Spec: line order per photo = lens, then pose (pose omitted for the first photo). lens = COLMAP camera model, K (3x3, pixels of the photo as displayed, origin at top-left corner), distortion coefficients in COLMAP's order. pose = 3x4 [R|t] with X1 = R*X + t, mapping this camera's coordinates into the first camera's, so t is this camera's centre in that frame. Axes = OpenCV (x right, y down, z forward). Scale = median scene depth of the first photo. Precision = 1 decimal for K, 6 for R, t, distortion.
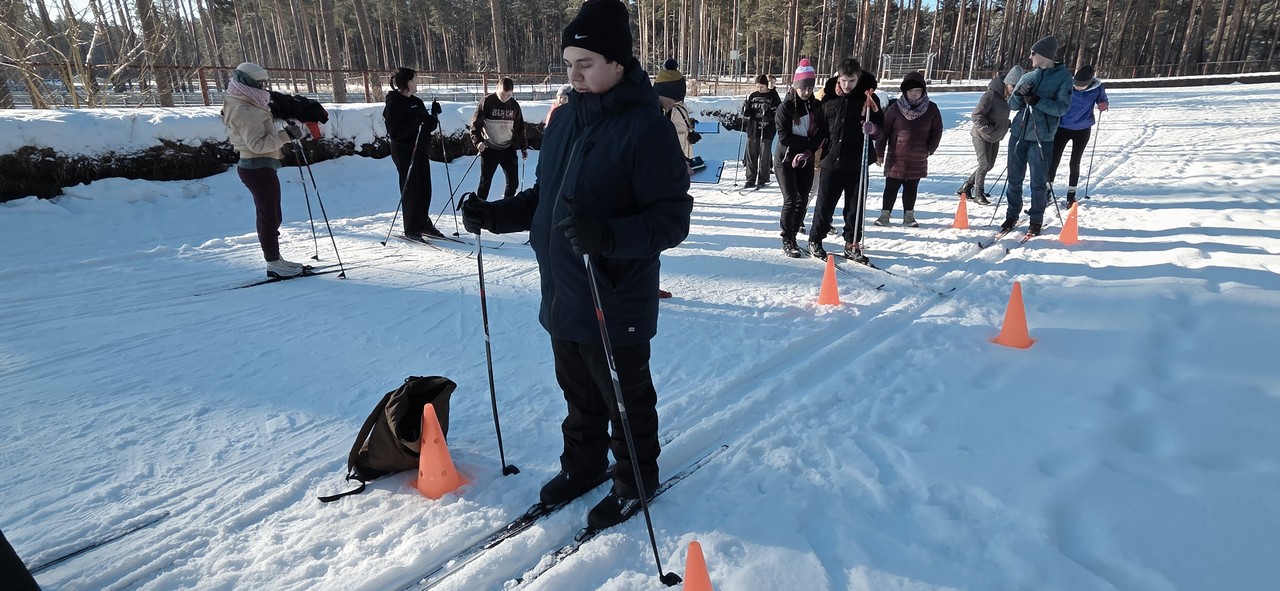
lens RADIAL K [[628.7, 0, 622.1], [0, 628.7, 274.7], [0, 0, 1]] dist [0.000420, 0.000013]
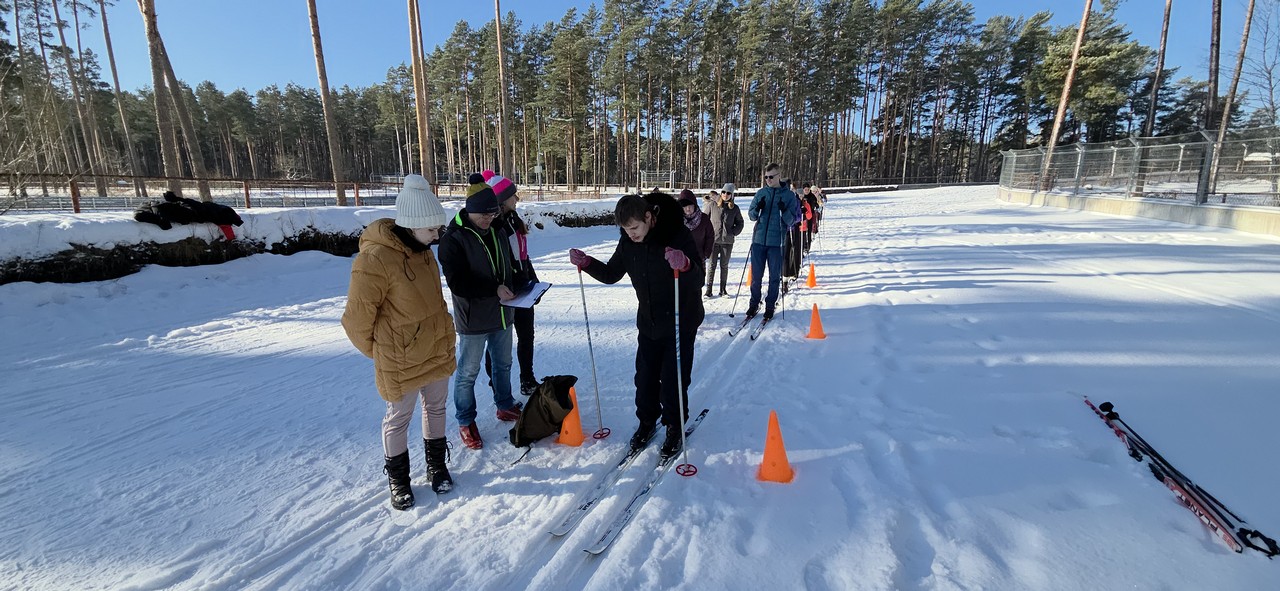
lens RADIAL K [[519.2, 0, 623.4], [0, 519.2, 287.7], [0, 0, 1]] dist [0.000992, -0.000042]
pose [[0.937895, -0.056830, 0.342233, -0.169355], [0.093913, 0.991249, -0.092767, 0.022409], [-0.333966, 0.119146, 0.935025, -0.097410]]
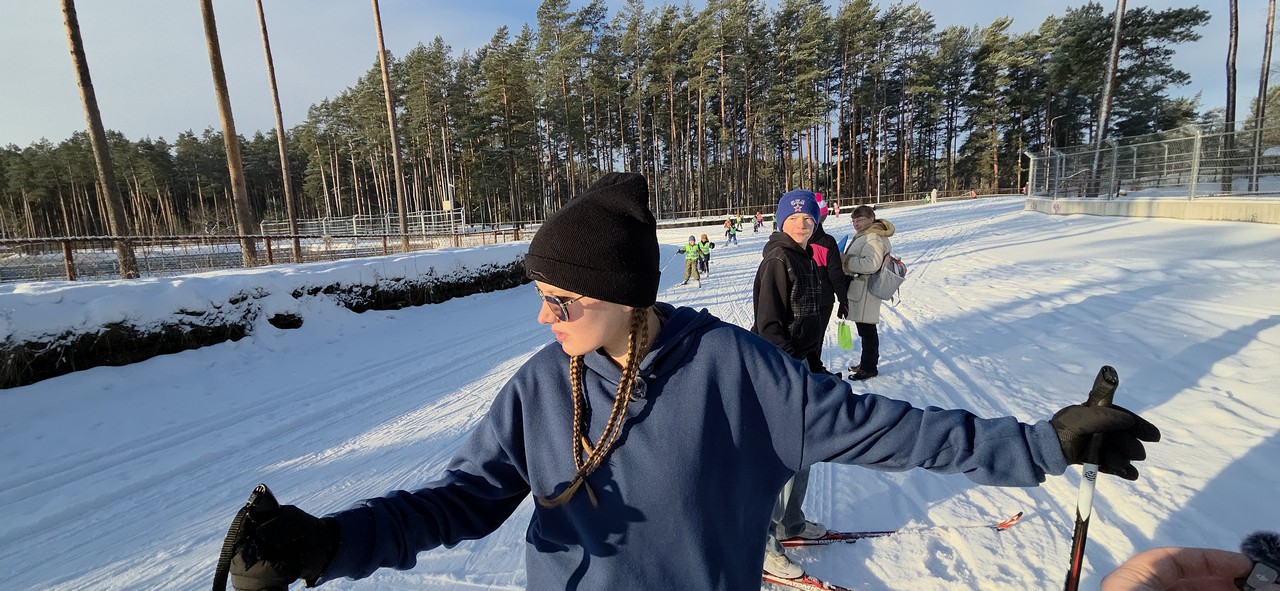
lens RADIAL K [[519.5, 0, 640.0], [0, 519.5, 295.5], [0, 0, 1]] dist [-0.000114, -0.000010]
pose [[0.896784, -0.100311, 0.430948, 0.387409], [0.171144, 0.976794, -0.128775, -0.251835], [-0.408030, 0.189237, 0.893141, 0.796047]]
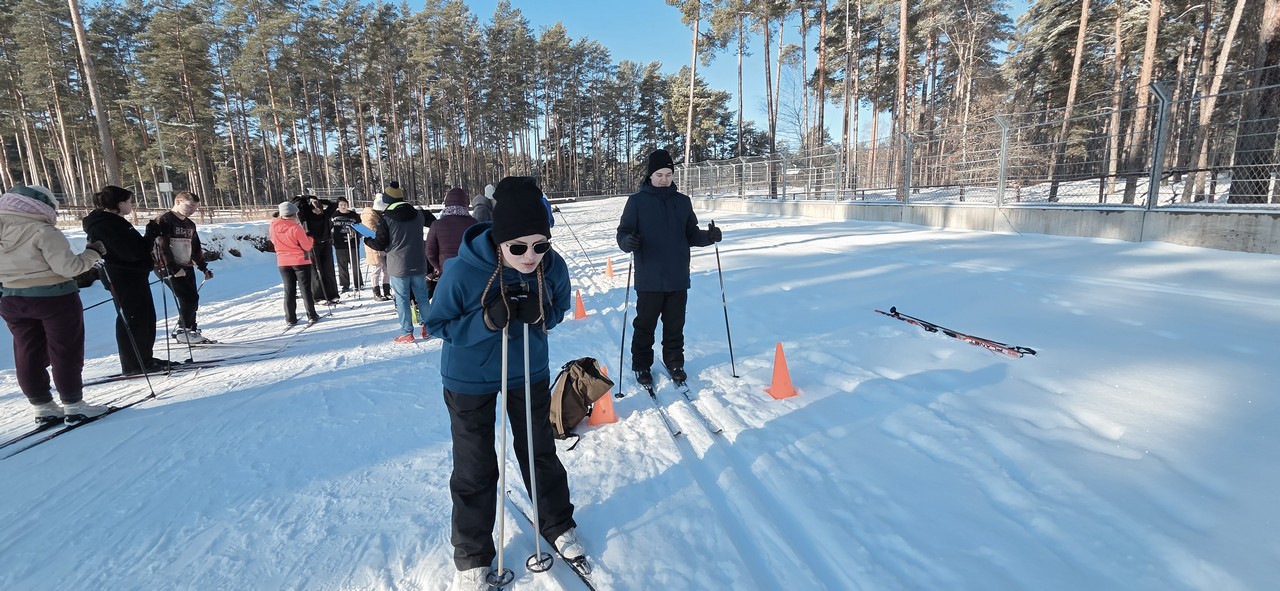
lens RADIAL K [[519.2, 0, 623.4], [0, 519.2, 287.7], [0, 0, 1]] dist [0.000992, -0.000042]
pose [[0.582555, -0.144942, 0.799763, -0.365222], [0.263183, 0.964598, -0.016890, 0.010782], [-0.769002, 0.220323, 0.600078, 0.020010]]
